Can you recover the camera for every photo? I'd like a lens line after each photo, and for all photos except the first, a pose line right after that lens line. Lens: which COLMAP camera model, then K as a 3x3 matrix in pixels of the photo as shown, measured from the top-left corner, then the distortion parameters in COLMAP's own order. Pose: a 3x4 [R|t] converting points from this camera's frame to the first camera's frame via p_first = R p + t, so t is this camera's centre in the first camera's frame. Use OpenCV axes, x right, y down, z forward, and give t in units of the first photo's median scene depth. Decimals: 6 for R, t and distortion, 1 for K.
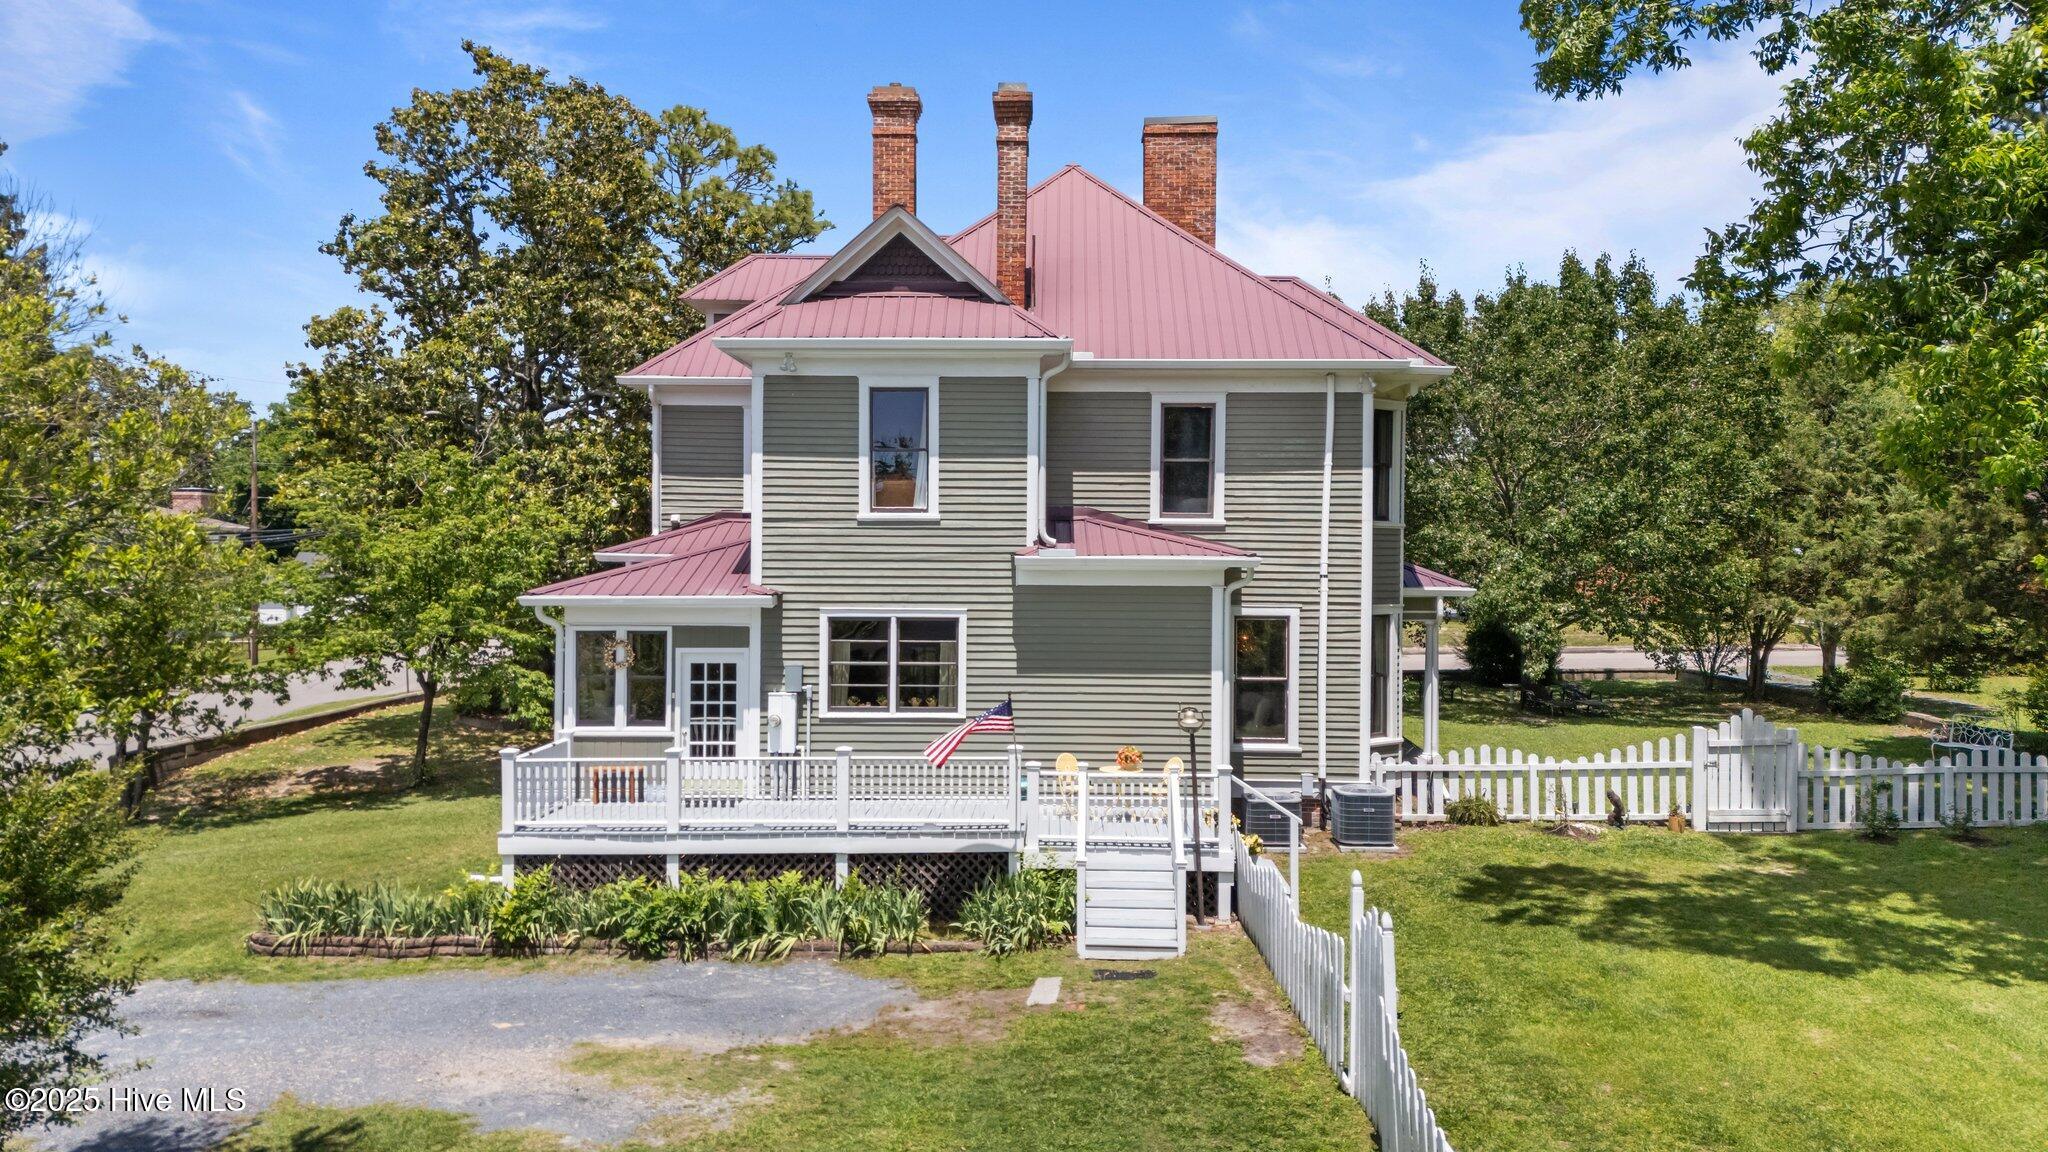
lens RADIAL K [[1495.1, 0, 1024.0], [0, 1495.1, 576.0], [0, 0, 1]] dist [0.025311, -0.001755]
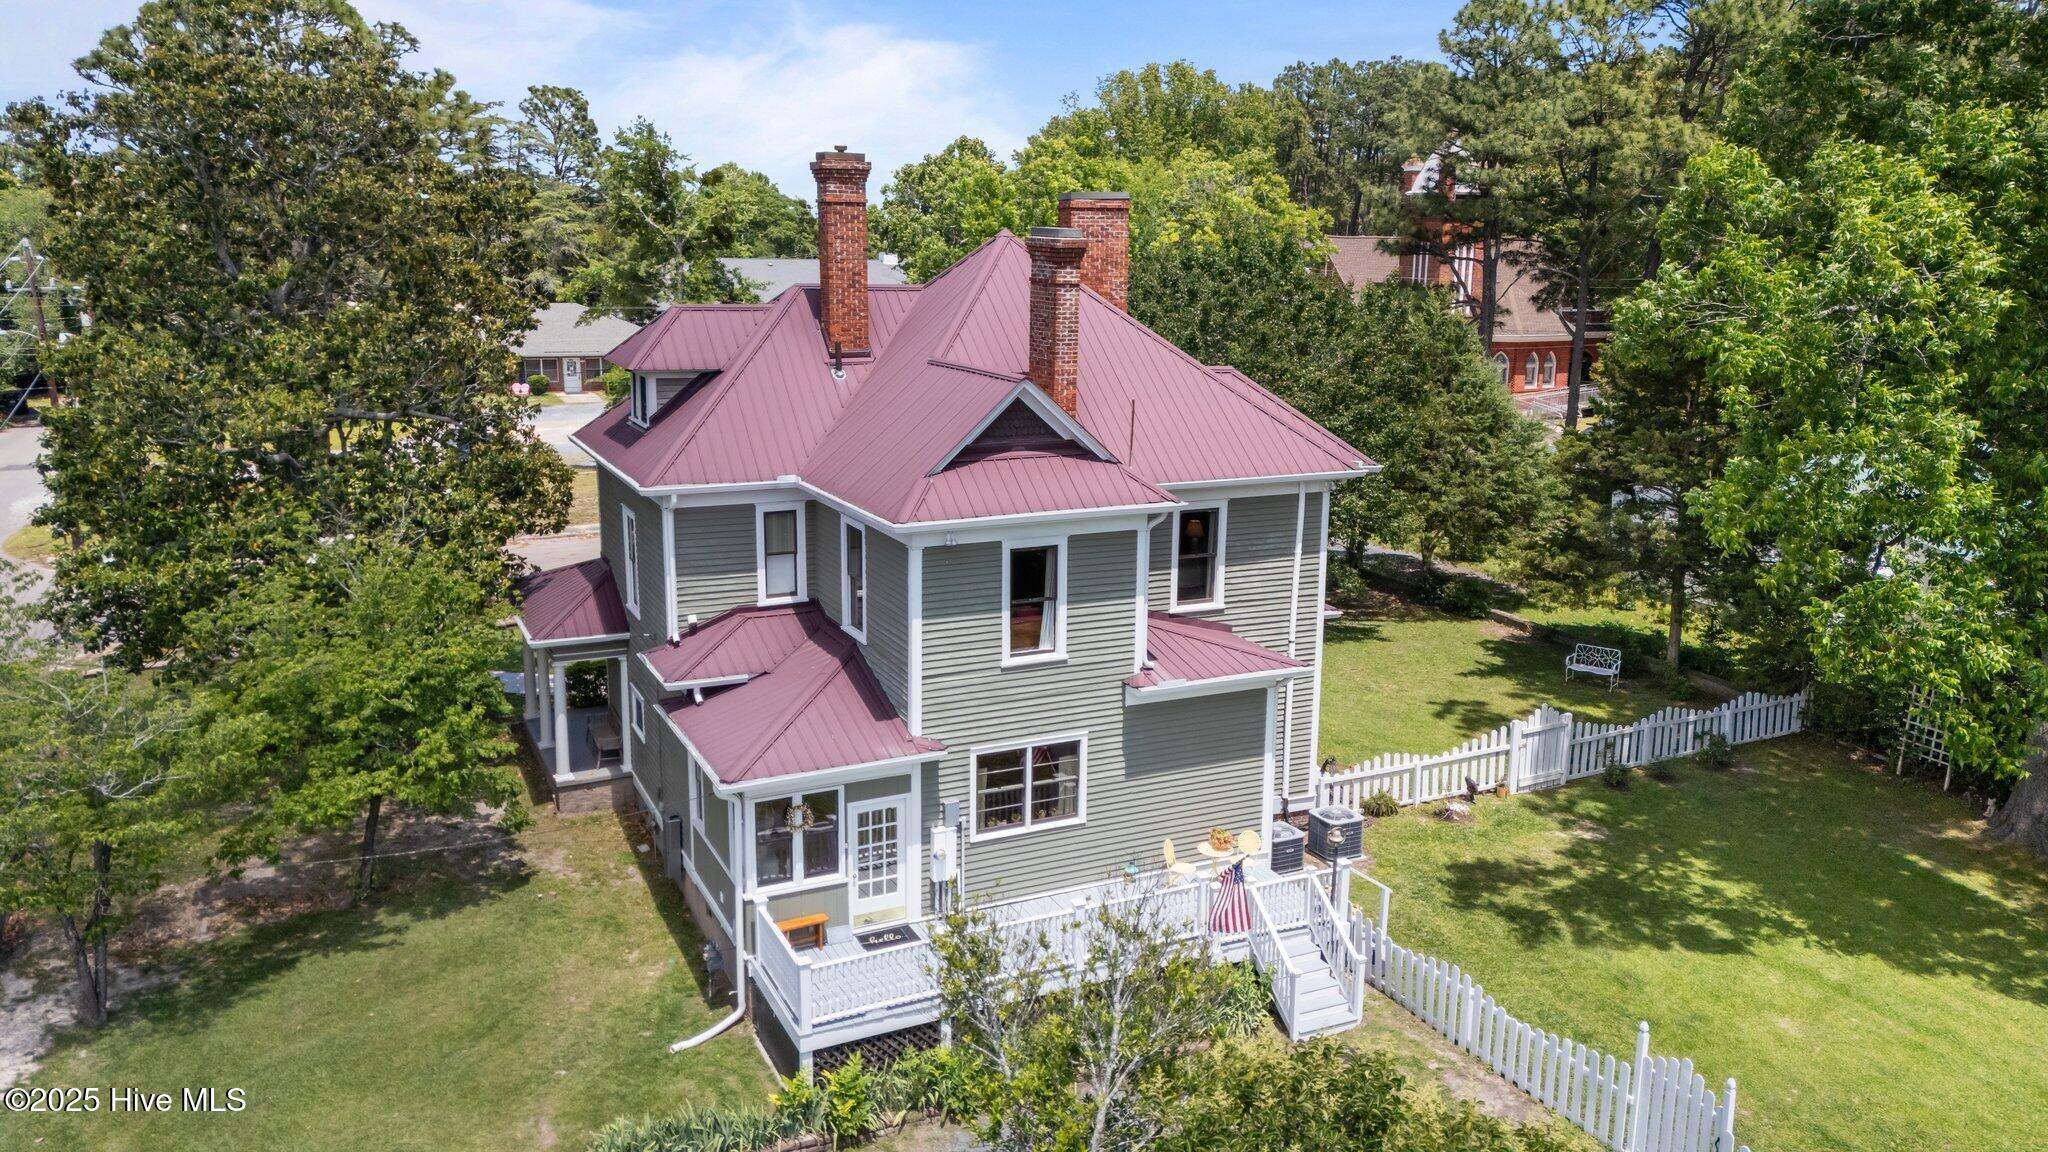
lens RADIAL K [[1497.0, 0, 1026.6], [0, 1497.0, 566.8], [0, 0, 1]] dist [0.061577, 0.000511]
pose [[0.892028, -0.091654, 0.442590, -0.575128], [0.002058, 0.980037, 0.198803, -0.329426], [-0.451976, -0.176427, 0.874409, 0.033921]]
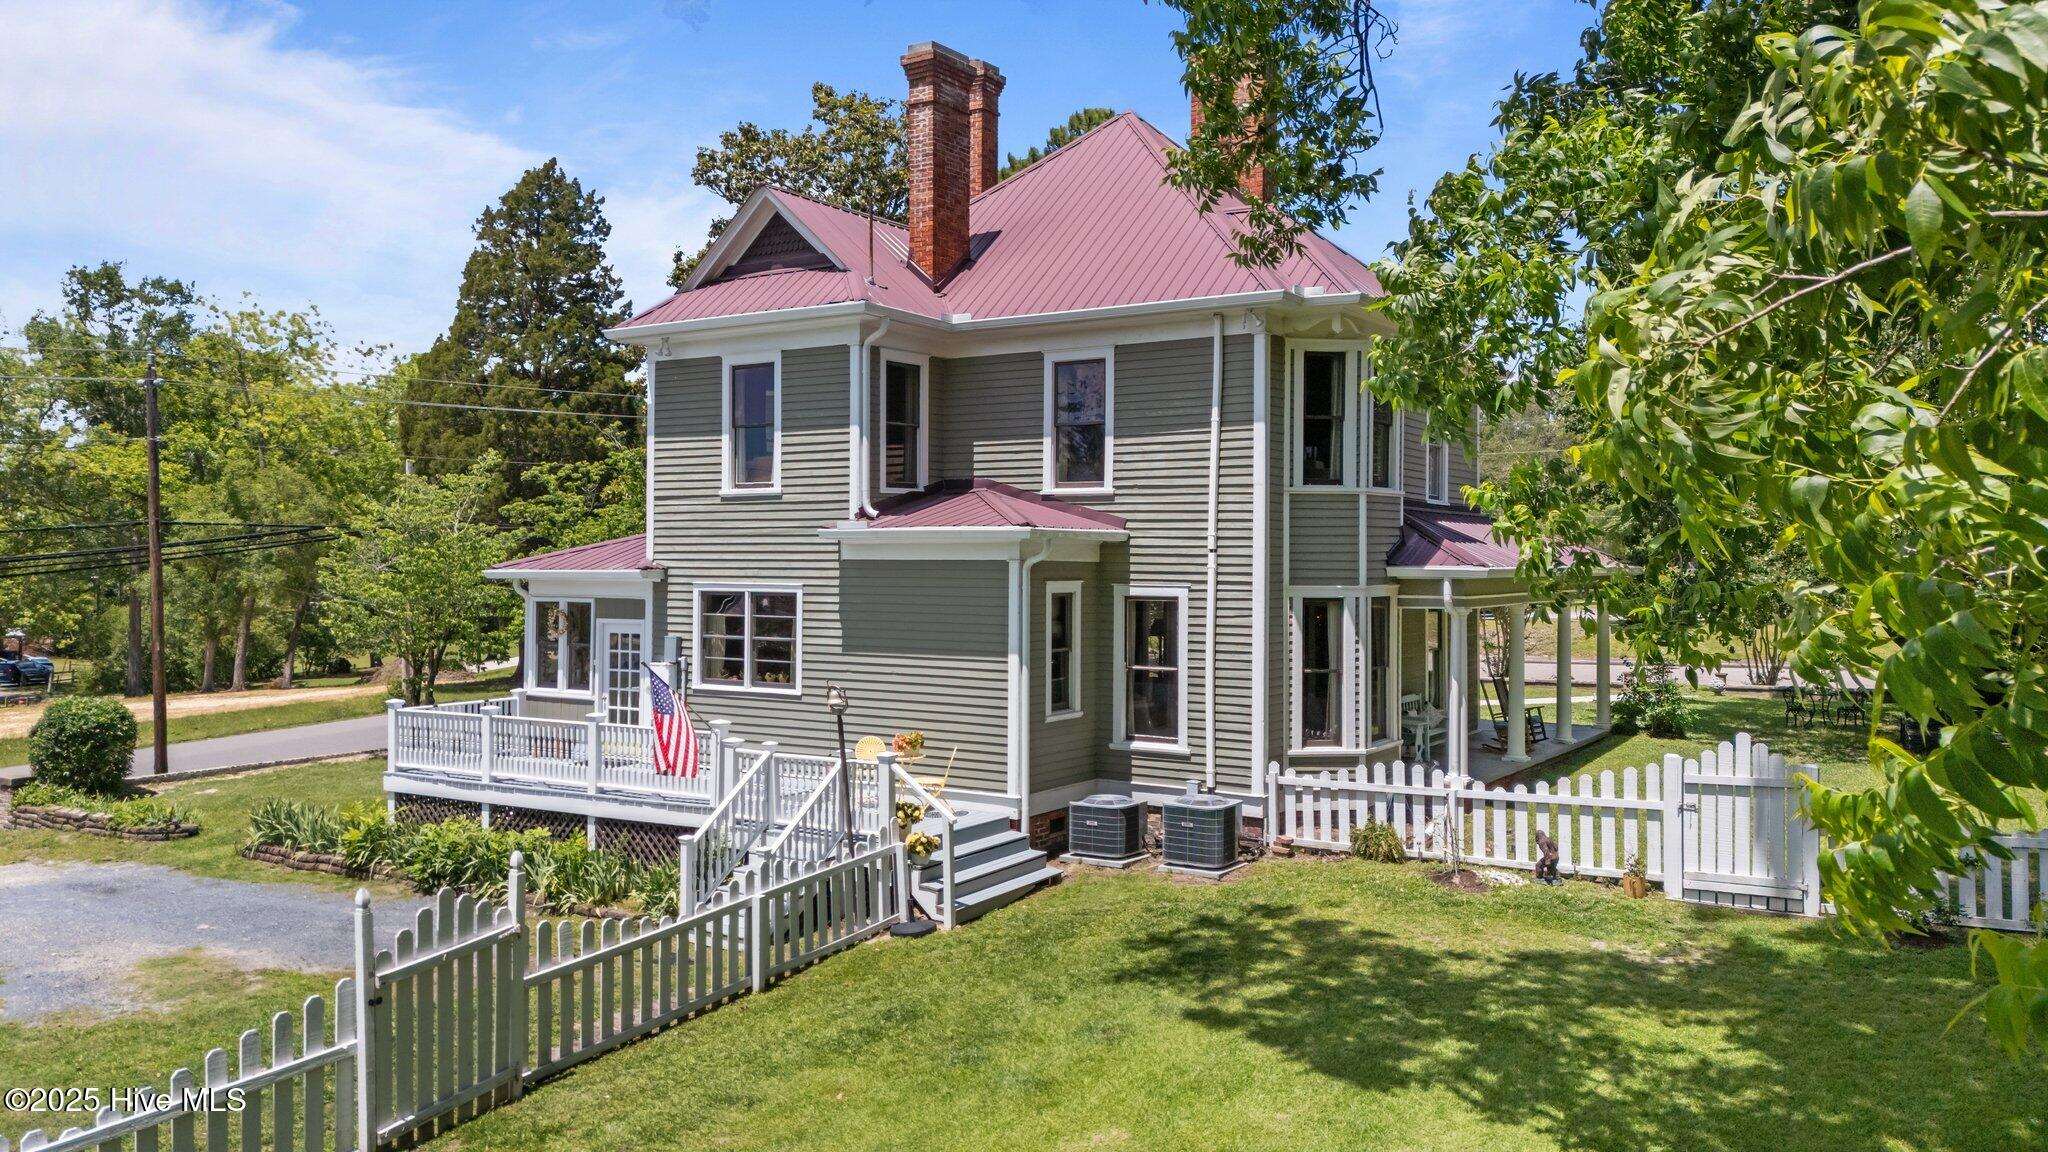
lens RADIAL K [[1494.4, 0, 1045.7], [0, 1494.4, 555.6], [0, 0, 1]] dist [0.023255, -0.005157]
pose [[0.858911, -0.003890, -0.512110, 0.599784], [-0.004629, 0.999871, -0.015359, 0.017644], [0.512104, 0.015563, 0.858782, 0.234091]]
